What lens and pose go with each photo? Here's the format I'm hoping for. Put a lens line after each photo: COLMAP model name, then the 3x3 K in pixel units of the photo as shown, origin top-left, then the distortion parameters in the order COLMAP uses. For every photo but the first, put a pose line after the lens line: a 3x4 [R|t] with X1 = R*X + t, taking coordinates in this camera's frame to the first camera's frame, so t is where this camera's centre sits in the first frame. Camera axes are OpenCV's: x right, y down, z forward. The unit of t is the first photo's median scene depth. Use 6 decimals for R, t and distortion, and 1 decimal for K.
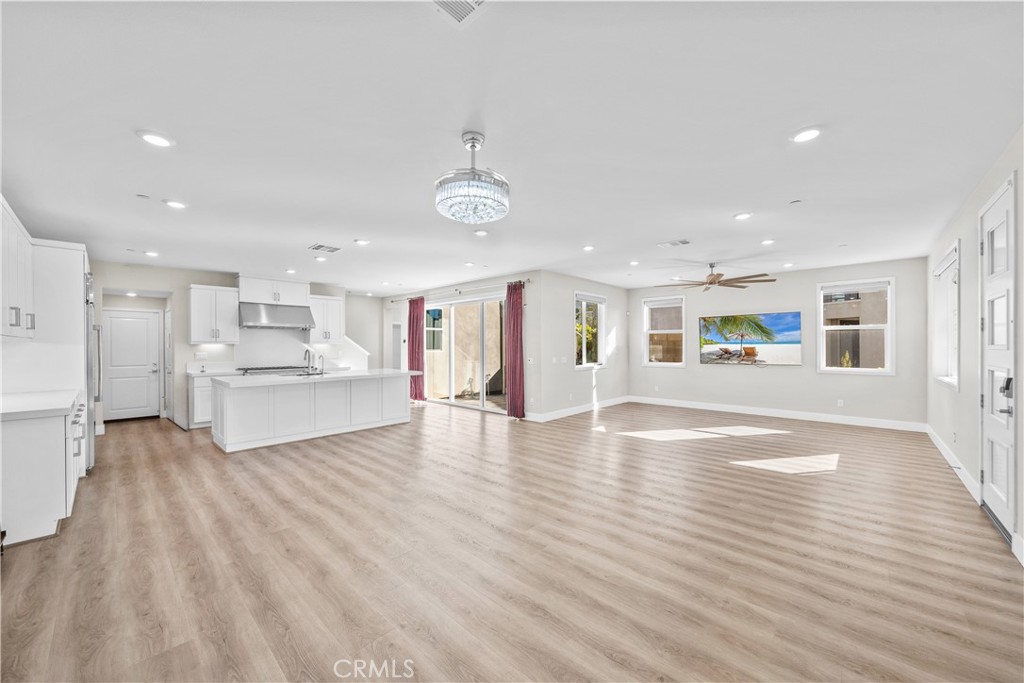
lens RADIAL K [[373.4, 0, 512.9], [0, 373.4, 345.0], [0, 0, 1]] dist [-0.007932, 0.000048]
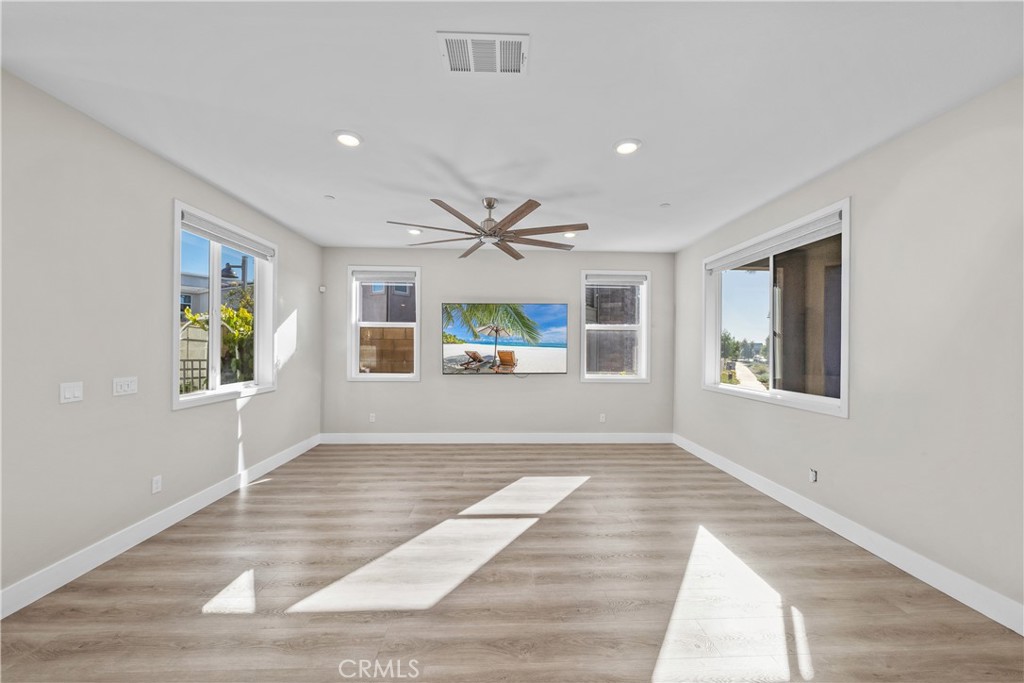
lens RADIAL K [[359.5, 0, 511.5], [0, 359.5, 345.2], [0, 0, 1]] dist [0.000187, 0.000121]
pose [[0.702895, 0.005704, 0.711271, 0.148554], [-0.007312, 0.999973, -0.000794, -0.001602], [-0.711256, -0.004642, 0.702917, 0.493731]]
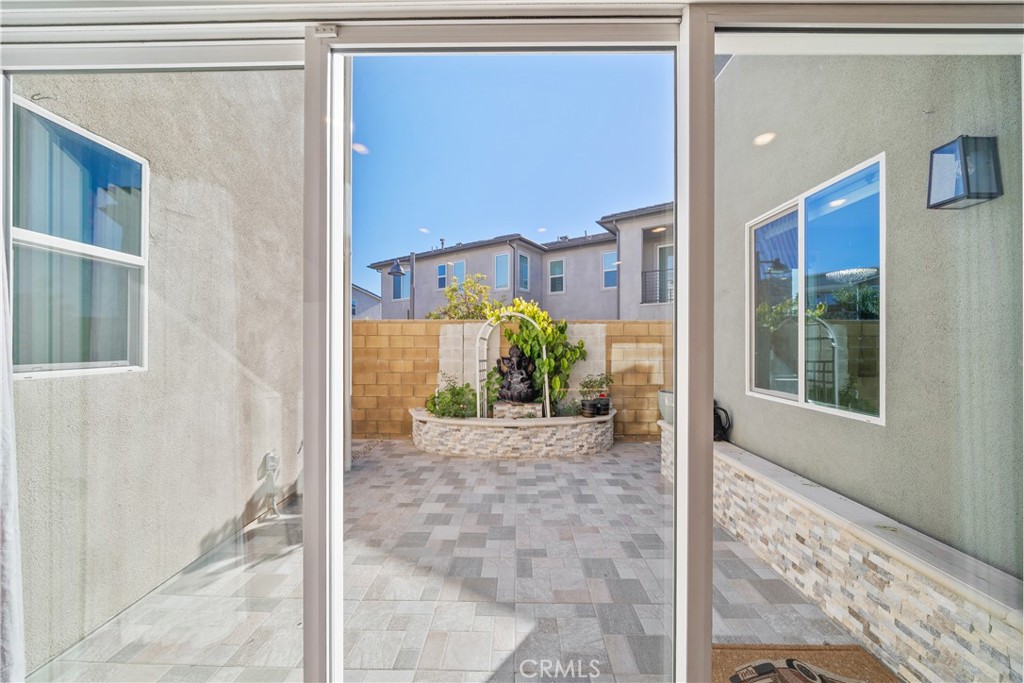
lens RADIAL K [[357.3, 0, 512.9], [0, 357.3, 342.0], [0, 0, 1]] dist [-0.006814, -0.000019]
pose [[0.743587, 0.007861, 0.668593, -0.234599], [-0.003865, 0.999965, -0.007459, 0.003746], [-0.668628, 0.002962, 0.743591, 0.999889]]
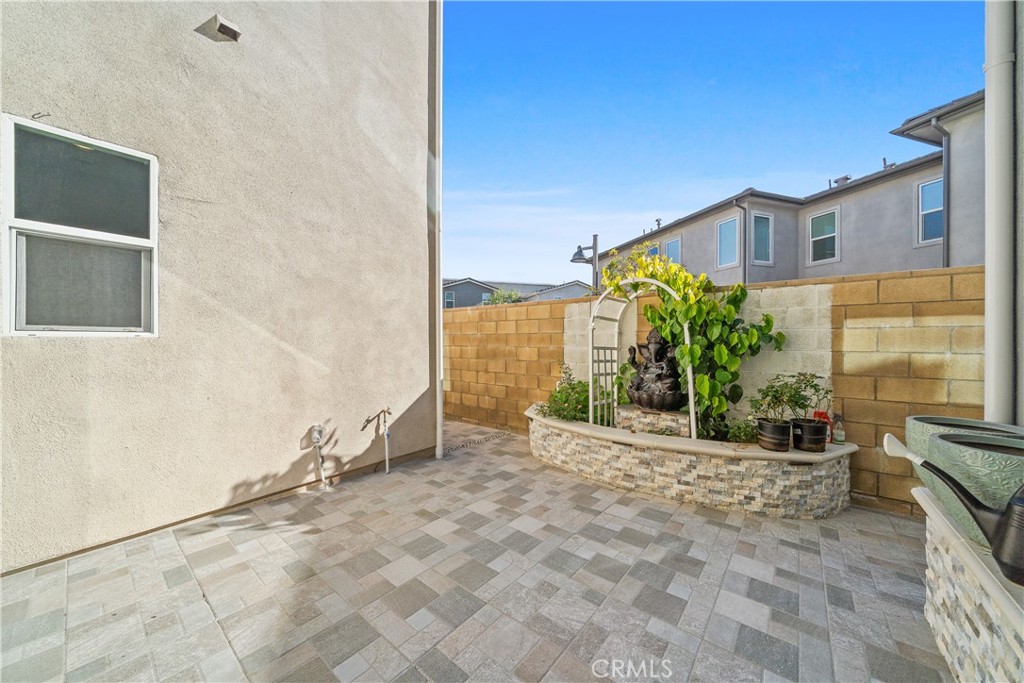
lens RADIAL K [[357.3, 0, 513.5], [0, 357.3, 341.2], [0, 0, 1]] dist [-0.006814, -0.000019]
pose [[0.997538, 0.003936, 0.070012, 0.037887], [-0.003985, 0.999992, 0.000561, 0.027372], [-0.070009, -0.000838, 0.997546, 1.051487]]
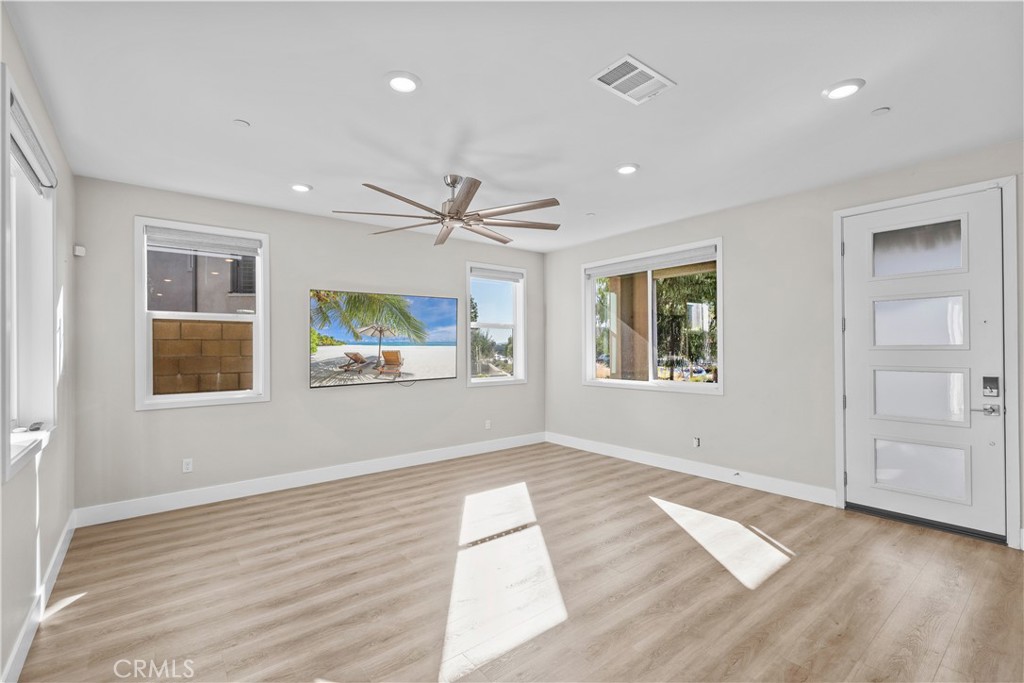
lens RADIAL K [[451.4, 0, 505.0], [0, 451.4, 343.1], [0, 0, 1]] dist [0.007814, -0.000670]
pose [[0.155322, 0.005170, 0.987850, -0.018020], [0.006023, 0.999963, -0.006180, -0.001868], [-0.987846, 0.006910, 0.155285, 0.696340]]
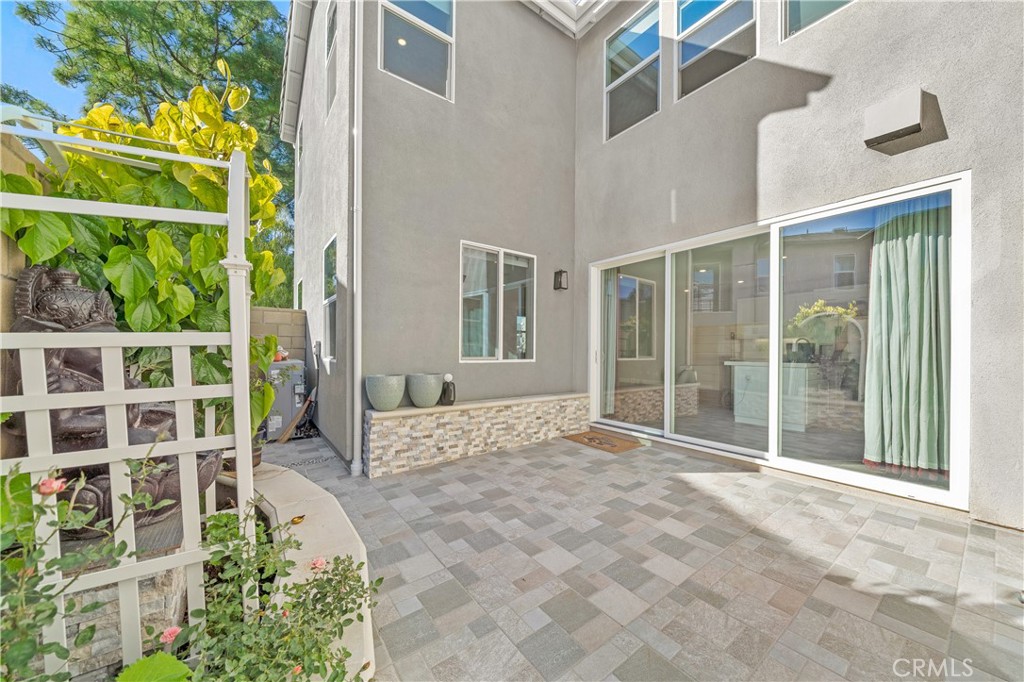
lens RADIAL K [[357.3, 0, 512.2], [0, 357.3, 337.5], [0, 0, 1]] dist [-0.006814, -0.000019]
pose [[-0.980758, 0.002918, 0.195205, 0.055797], [-0.004591, 0.999267, -0.038006, 0.041895], [-0.195172, -0.038171, -0.980026, 1.703606]]
